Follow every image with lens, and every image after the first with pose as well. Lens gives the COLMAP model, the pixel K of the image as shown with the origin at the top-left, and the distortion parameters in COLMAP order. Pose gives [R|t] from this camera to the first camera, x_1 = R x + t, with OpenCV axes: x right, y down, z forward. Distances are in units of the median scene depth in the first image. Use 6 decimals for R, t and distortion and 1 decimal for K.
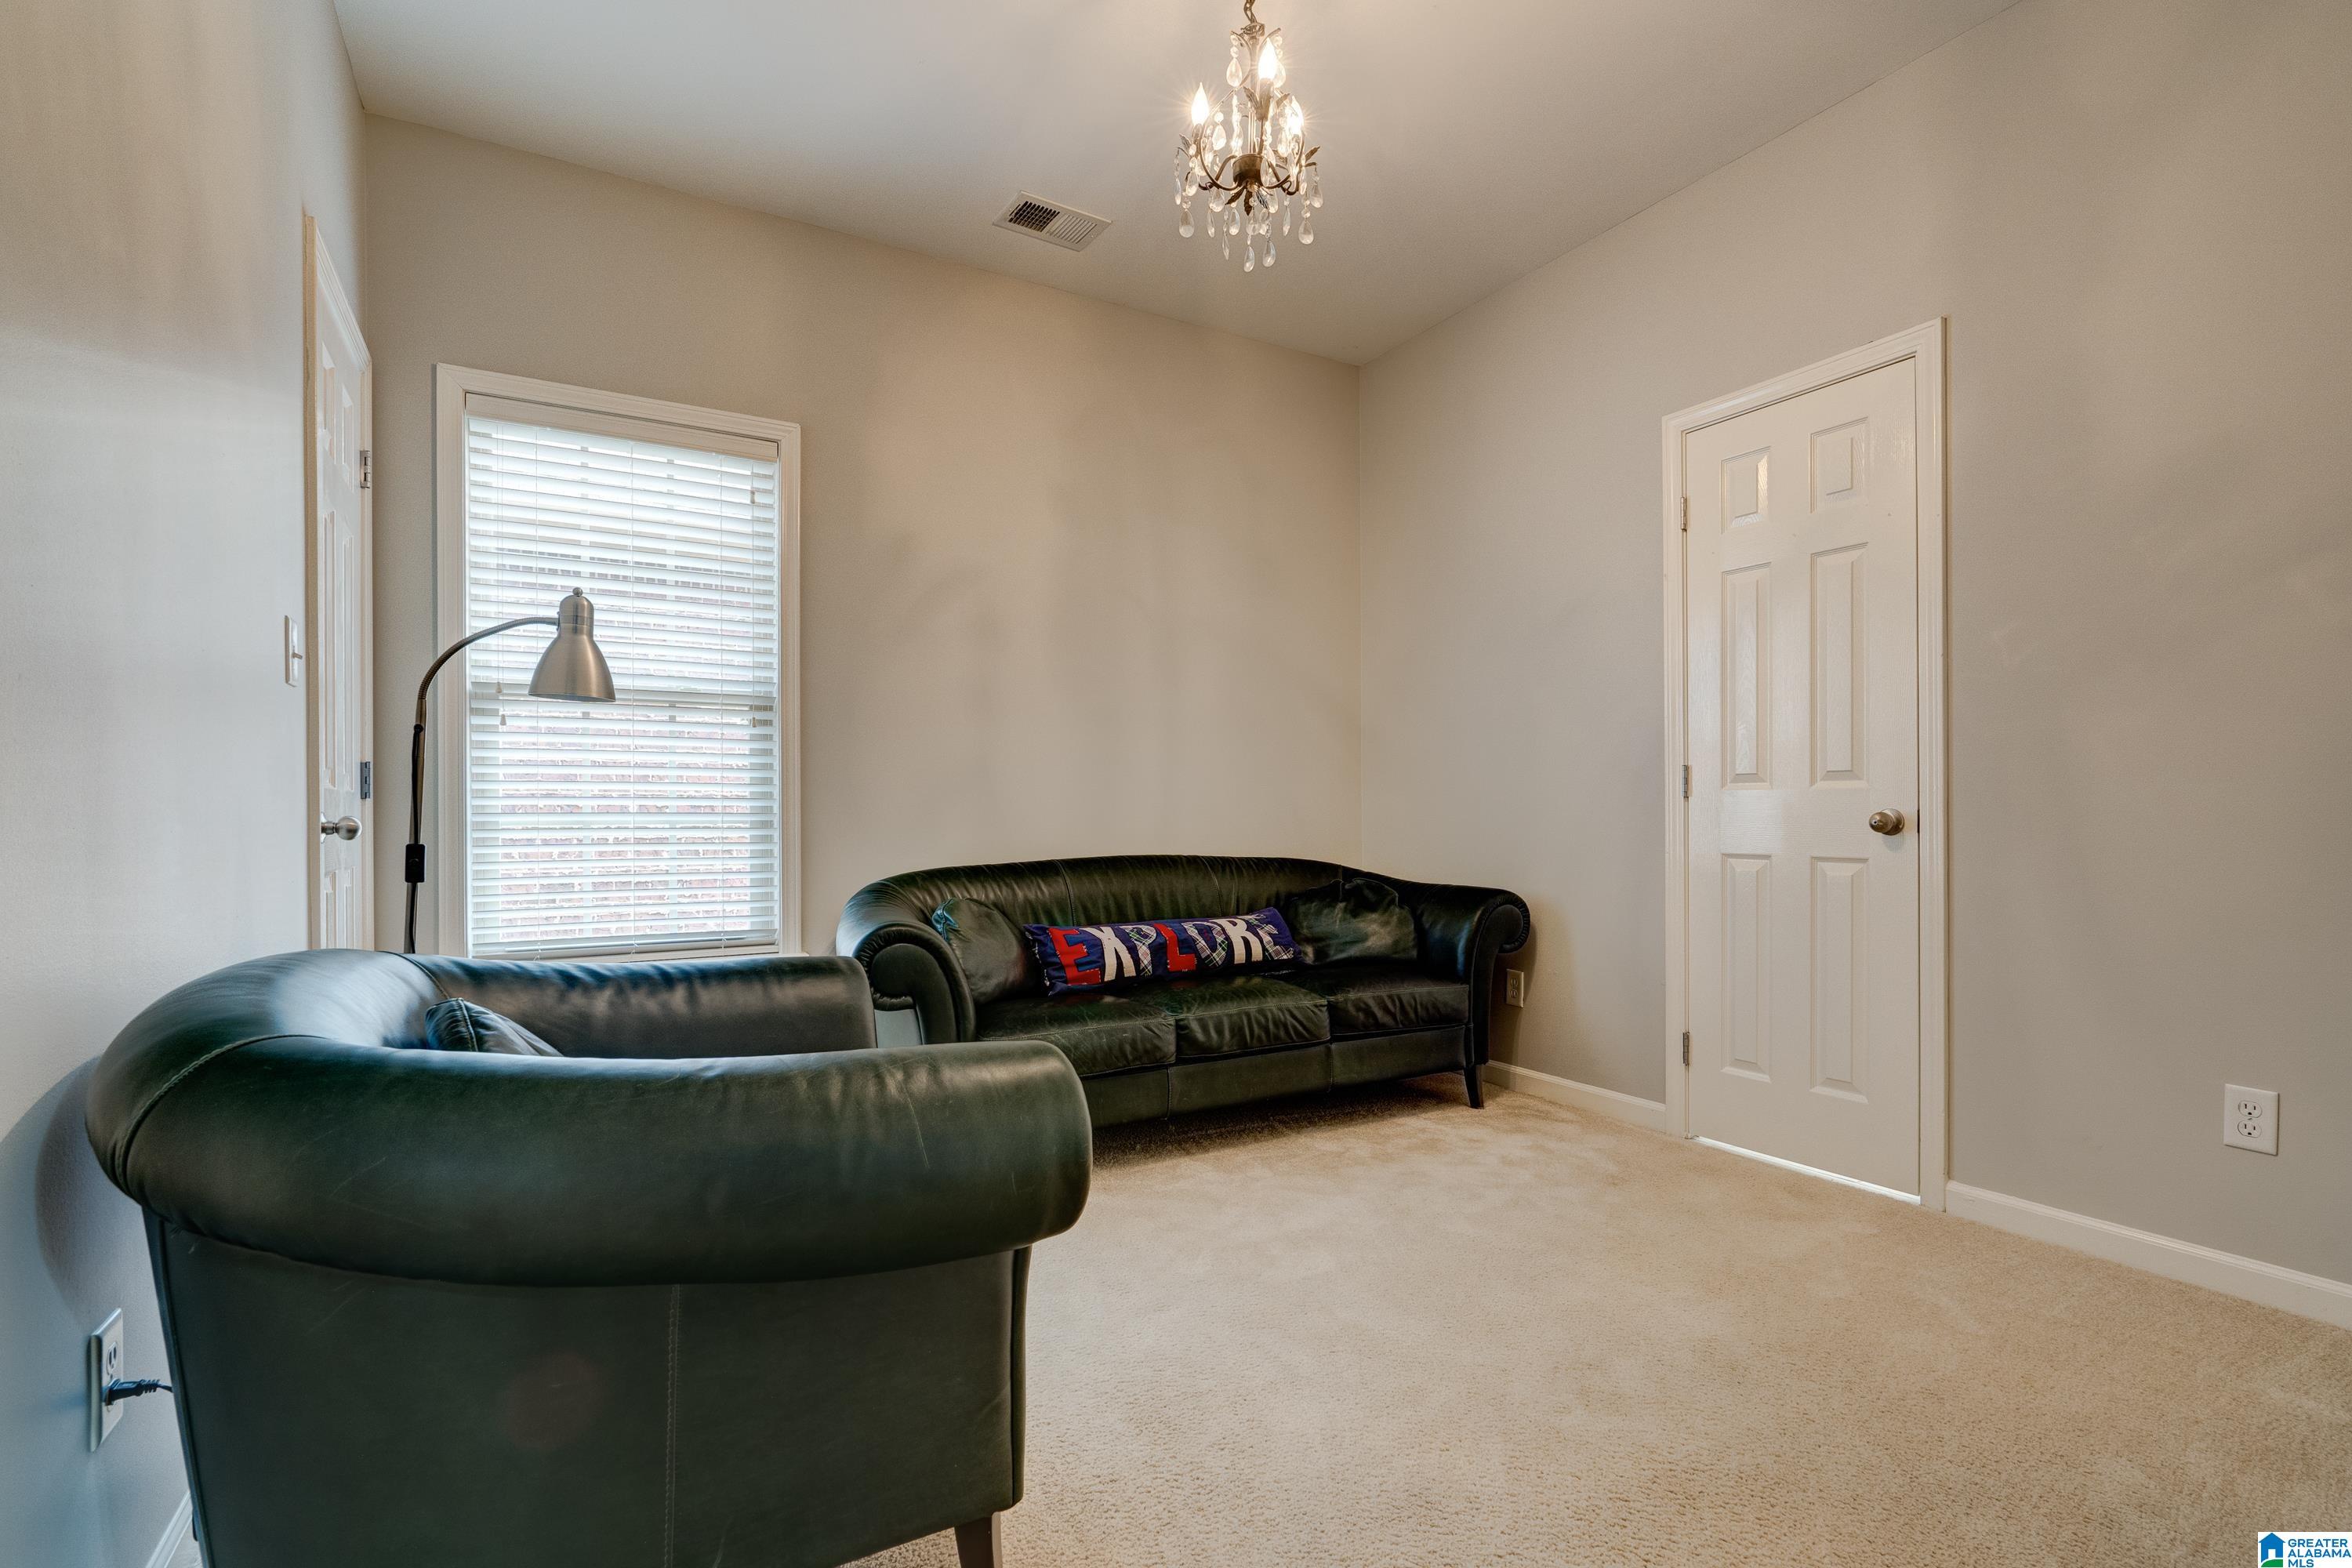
lens RADIAL K [[1078.3, 0, 1168.6], [0, 1078.3, 796.7], [0, 0, 1]] dist [0.016415, -0.000269]
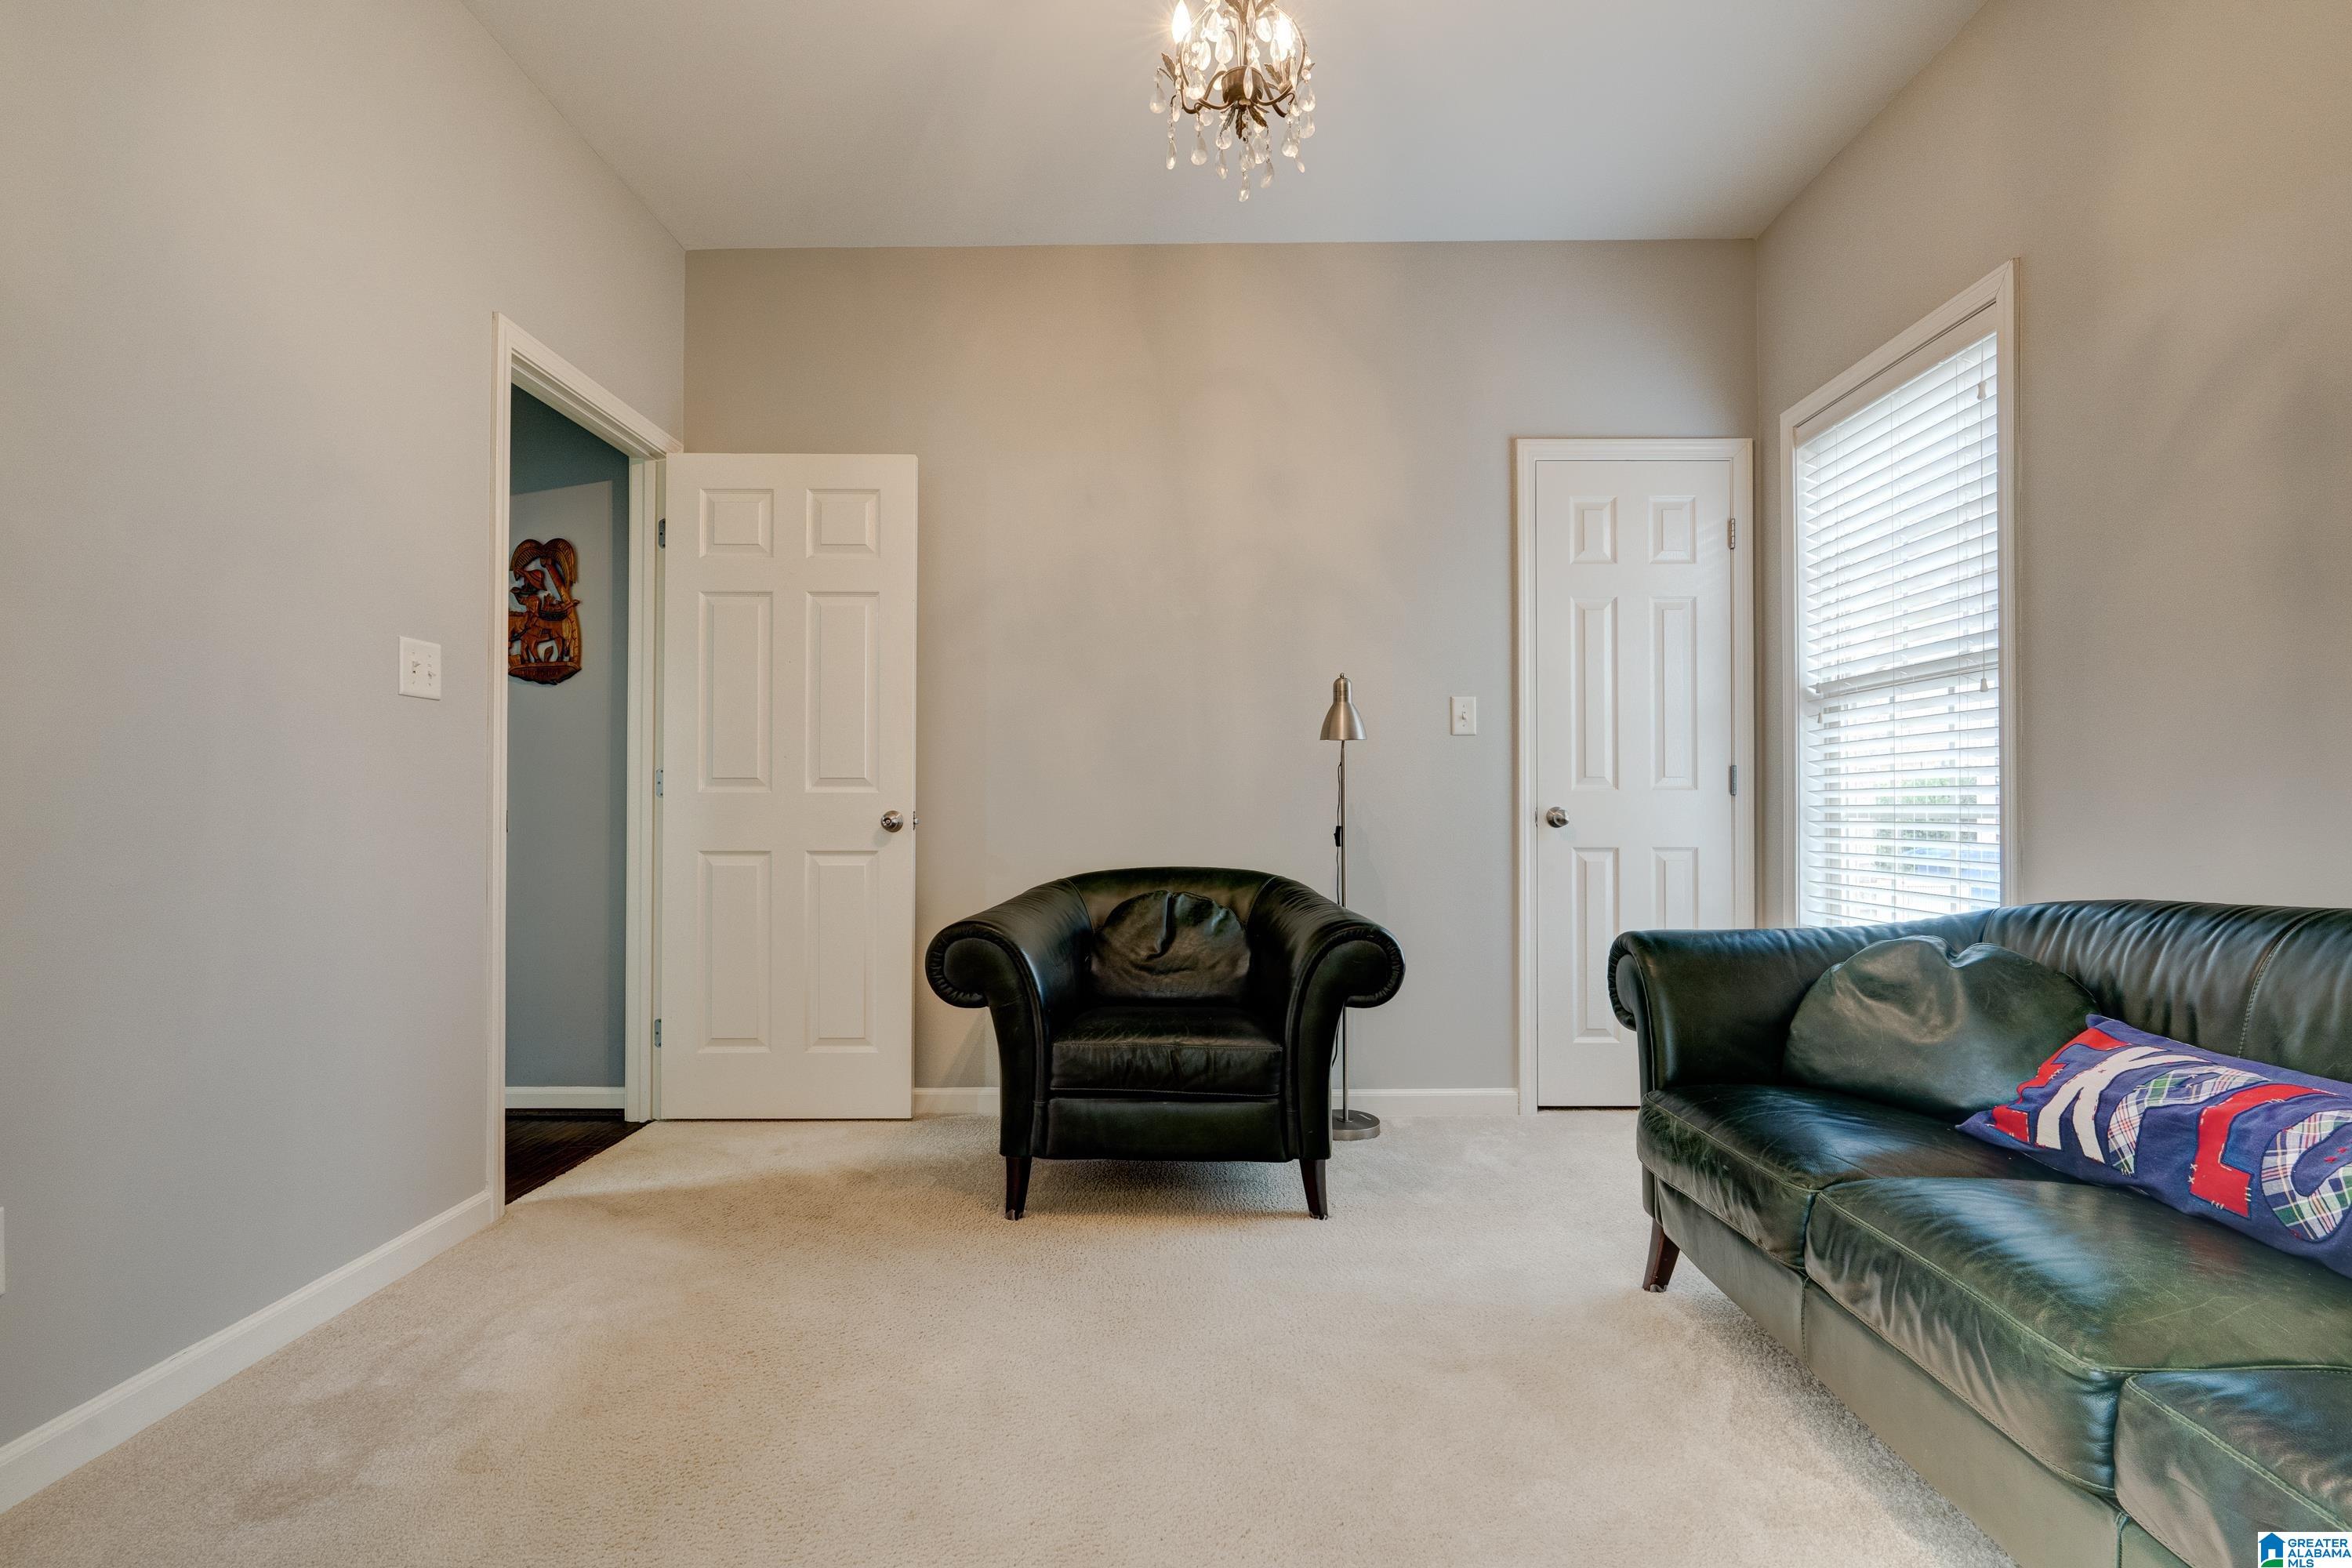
lens RADIAL K [[1078.3, 0, 1168.6], [0, 1078.3, 796.7], [0, 0, 1]] dist [0.016415, -0.000269]
pose [[-0.514105, -0.004105, -0.857718, 0.566382], [0.011934, 0.999858, -0.011938, 0.011997], [0.857644, -0.016373, -0.513982, 0.894920]]
